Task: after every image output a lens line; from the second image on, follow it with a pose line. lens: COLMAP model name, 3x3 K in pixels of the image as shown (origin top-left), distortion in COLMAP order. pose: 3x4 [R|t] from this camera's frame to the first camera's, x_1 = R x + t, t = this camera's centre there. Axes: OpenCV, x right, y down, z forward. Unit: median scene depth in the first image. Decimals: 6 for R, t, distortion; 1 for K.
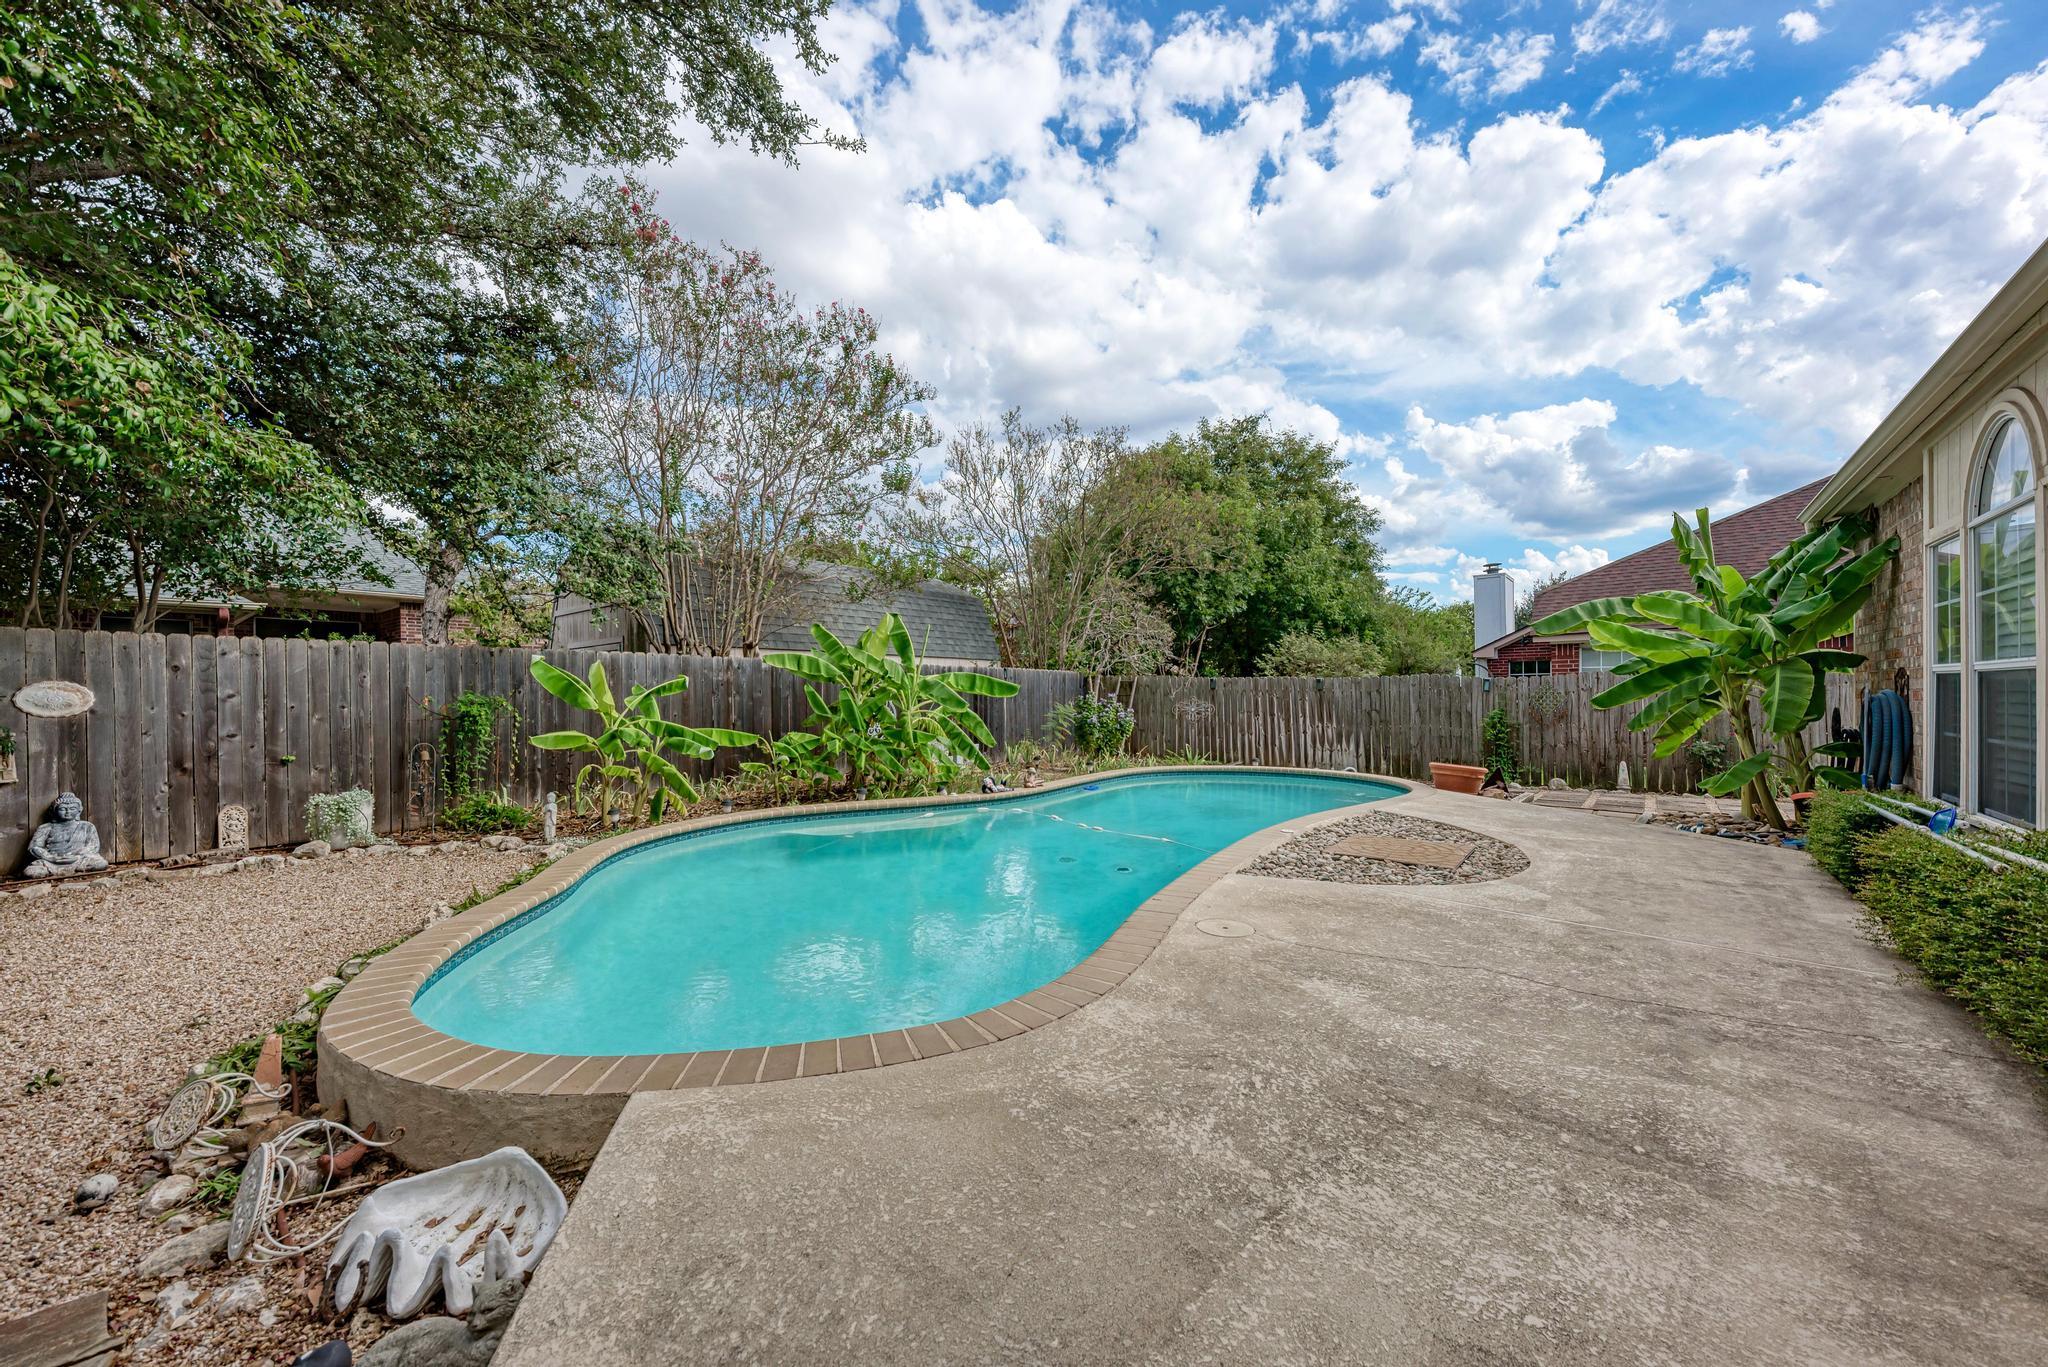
lens RADIAL K [[753.9, 0, 1026.3], [0, 753.9, 693.2], [0, 0, 1]] dist [0.005321, -0.001487]
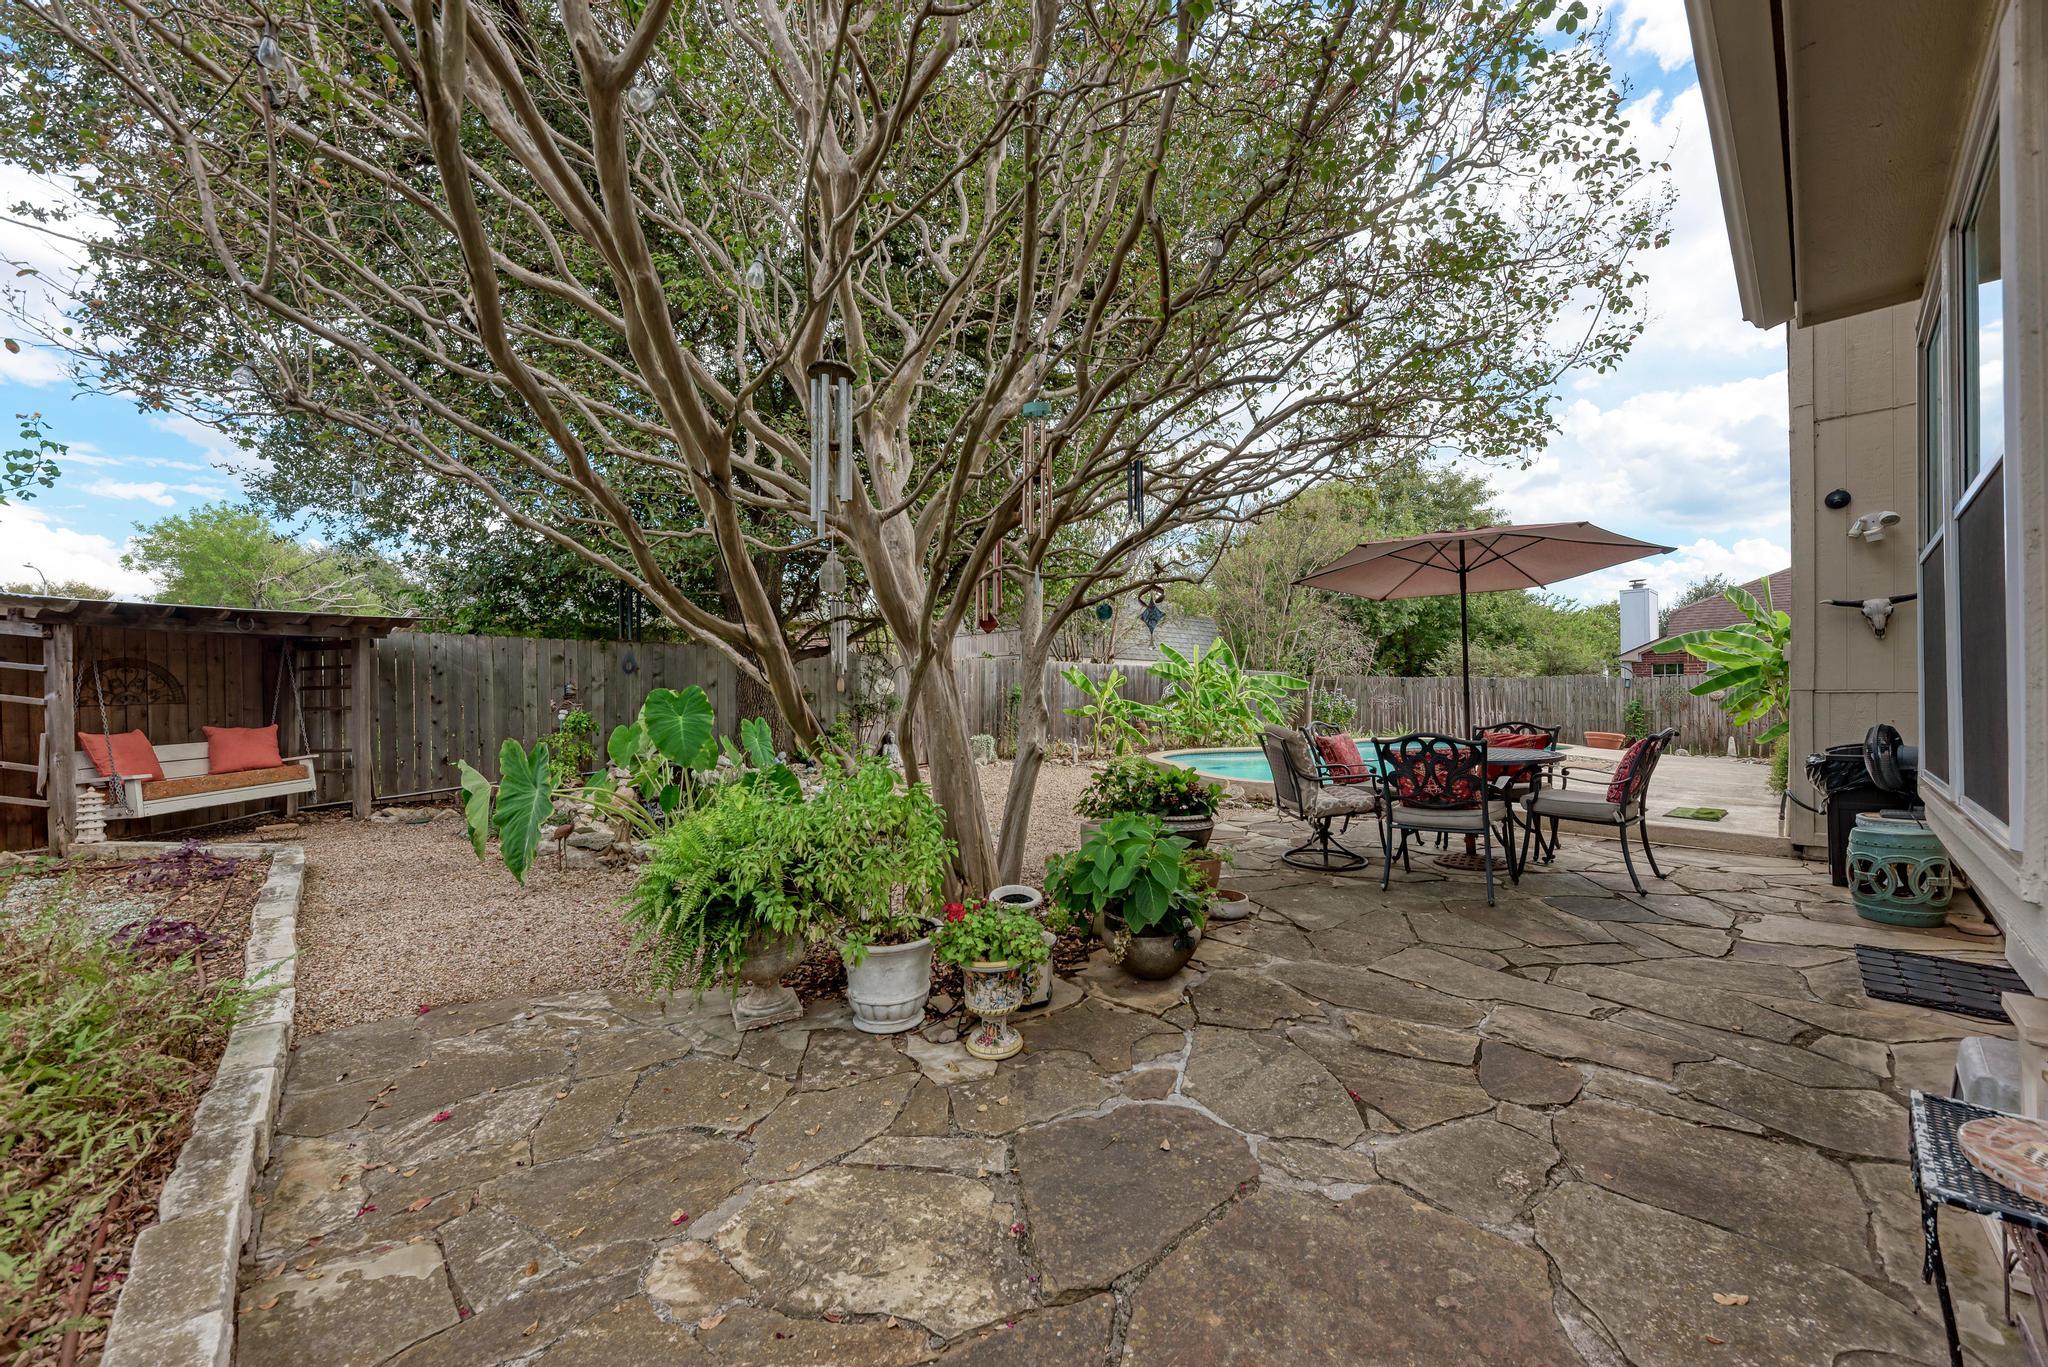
lens RADIAL K [[753.9, 0, 1028.4], [0, 753.9, 690.0], [0, 0, 1]] dist [0.005321, -0.001487]
pose [[0.991265, 0.002261, -0.131866, -0.179828], [-0.002905, 0.999985, -0.004697, 0.007177], [0.131853, 0.005040, 0.991256, -0.314848]]
